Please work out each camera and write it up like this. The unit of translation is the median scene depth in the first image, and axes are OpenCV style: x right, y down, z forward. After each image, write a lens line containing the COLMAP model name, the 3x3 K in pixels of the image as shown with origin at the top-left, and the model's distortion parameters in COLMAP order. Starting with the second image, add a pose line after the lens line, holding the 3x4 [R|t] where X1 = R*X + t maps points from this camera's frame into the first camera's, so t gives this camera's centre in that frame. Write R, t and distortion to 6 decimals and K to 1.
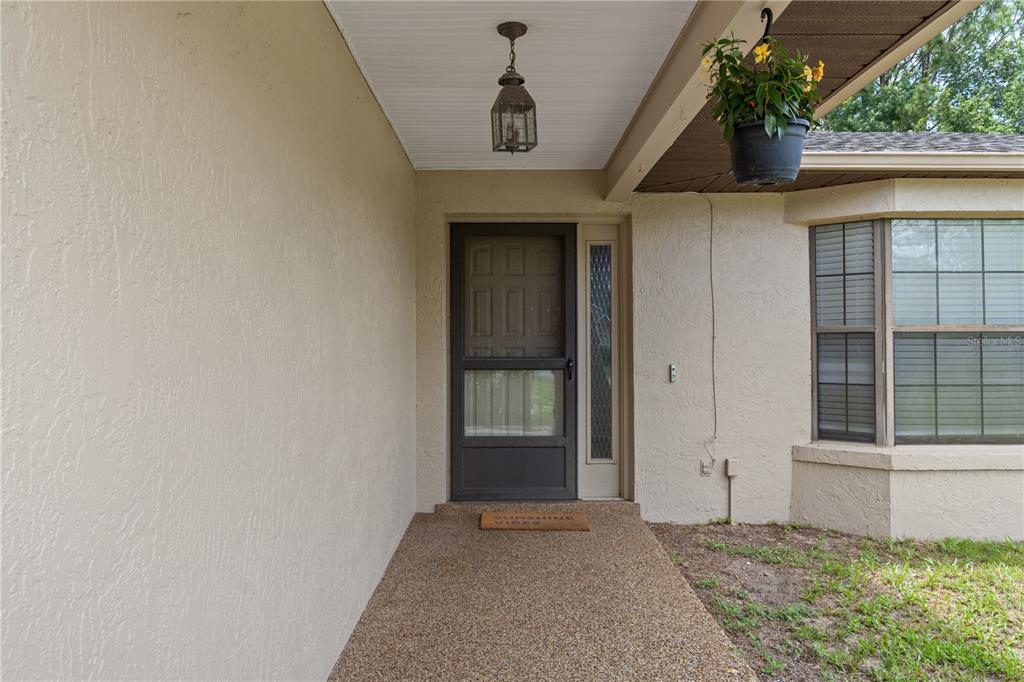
lens RADIAL K [[705.3, 0, 512.0], [0, 705.3, 341.0], [0, 0, 1]] dist [-0.032877, -0.000847]
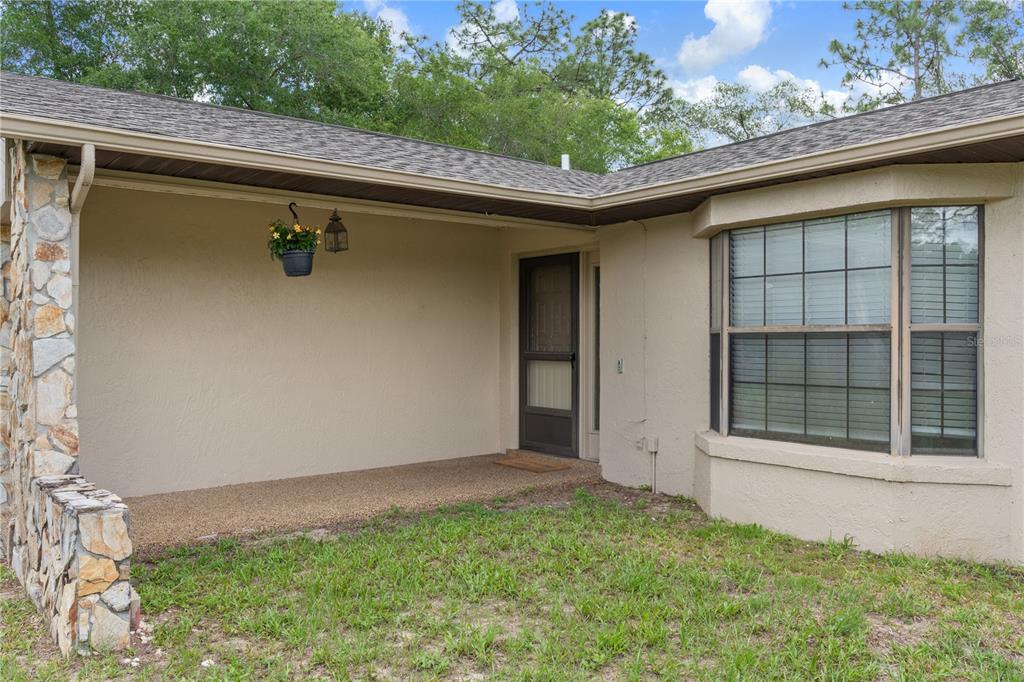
lens RADIAL K [[810.4, 0, 512.0], [0, 810.4, 341.0], [0, 0, 1]] dist [-0.001767, 0.001020]
pose [[0.621514, 0.003976, -0.783393, 1.228581], [-0.003124, 0.999992, 0.002596, -0.002000], [0.783397, 0.000834, 0.621521, -0.060362]]
